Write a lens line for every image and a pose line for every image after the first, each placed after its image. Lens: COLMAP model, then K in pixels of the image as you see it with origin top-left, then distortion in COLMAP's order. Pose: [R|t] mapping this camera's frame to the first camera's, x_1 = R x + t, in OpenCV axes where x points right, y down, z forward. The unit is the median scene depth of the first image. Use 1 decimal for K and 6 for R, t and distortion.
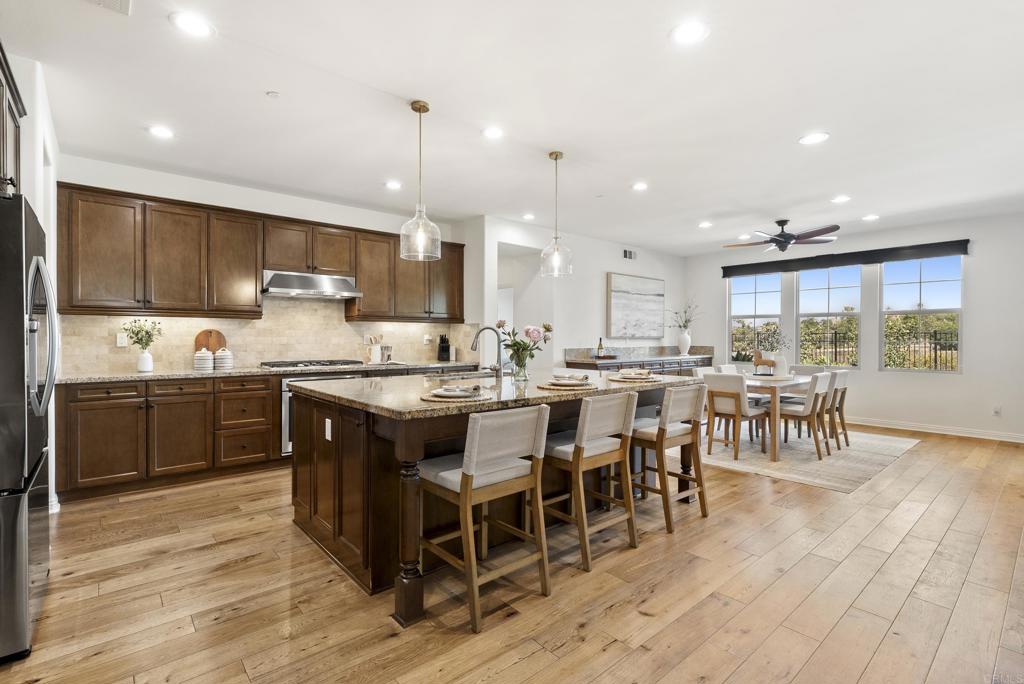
lens RADIAL K [[477.3, 0, 511.0], [0, 477.3, 338.2], [0, 0, 1]] dist [-0.003120, -0.000763]
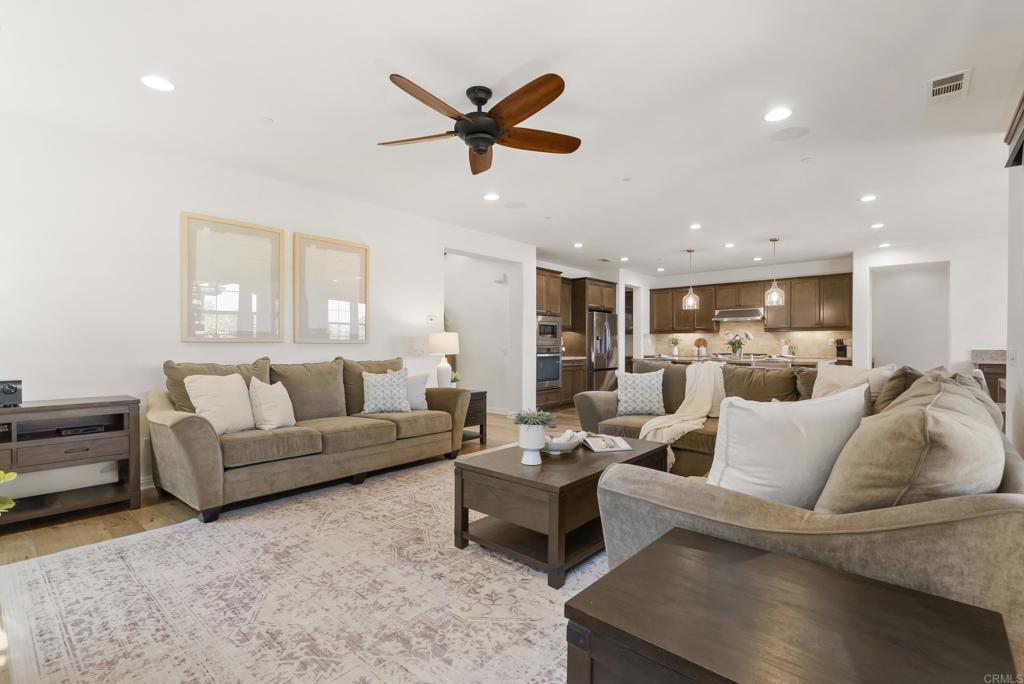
lens RADIAL K [[477.3, 0, 505.6], [0, 477.3, 348.2], [0, 0, 1]] dist [-0.003120, -0.000763]
pose [[0.123475, 0.002951, -0.992343, 1.381944], [-0.003143, 0.999992, 0.002582, 0.024272], [0.992343, 0.002800, 0.123483, -0.190662]]
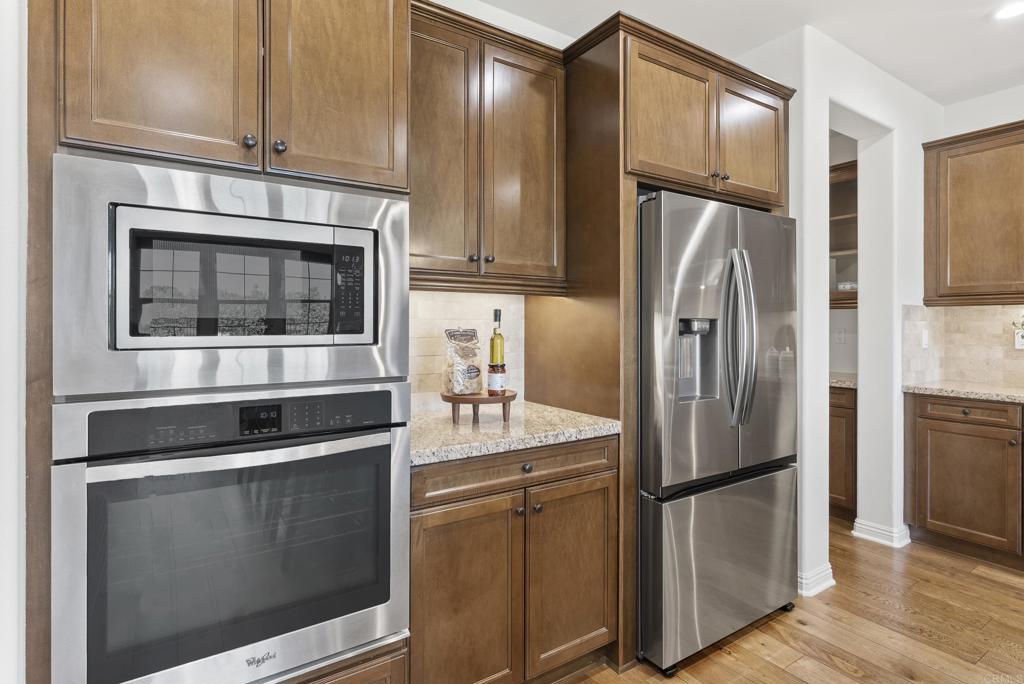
lens RADIAL K [[530.3, 0, 525.4], [0, 530.3, 324.2], [0, 0, 1]] dist [-0.006997, 0.001305]
pose [[-0.123177, -0.004859, -0.992373, 0.021496], [-0.005643, 0.999975, -0.004196, -0.009306], [0.992369, 0.005083, -0.123201, 0.315766]]
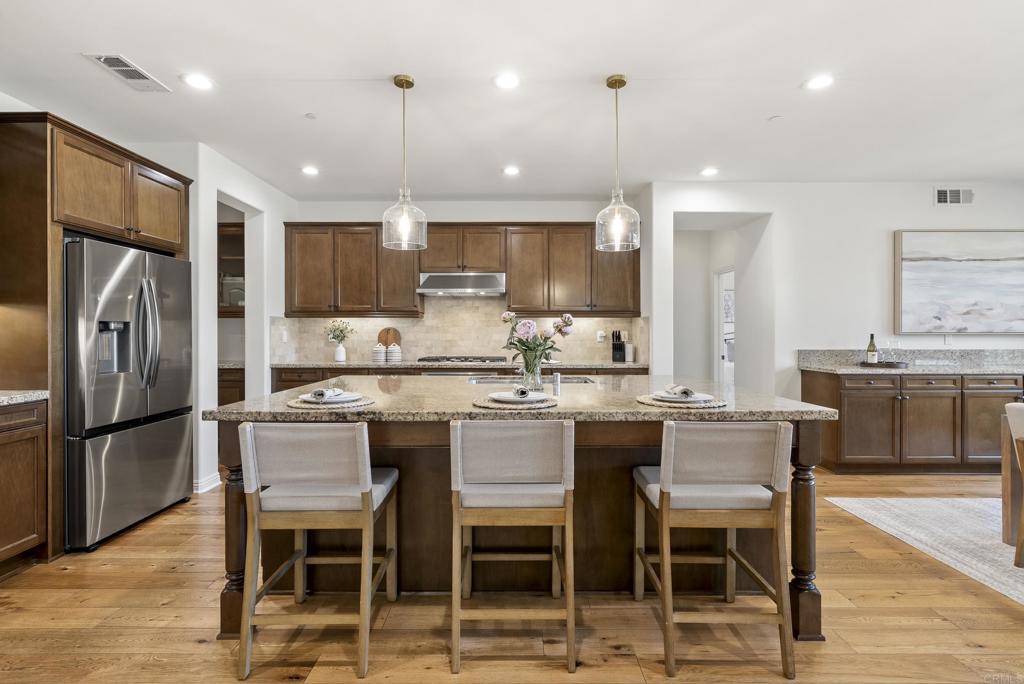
lens RADIAL K [[482.4, 0, 517.0], [0, 482.4, 333.7], [0, 0, 1]] dist [-0.002087, 0.000412]
pose [[0.757506, -0.002618, -0.652823, 0.353087], [0.000604, 0.999994, -0.003311, 0.000937], [0.652828, 0.002114, 0.757503, 0.272905]]
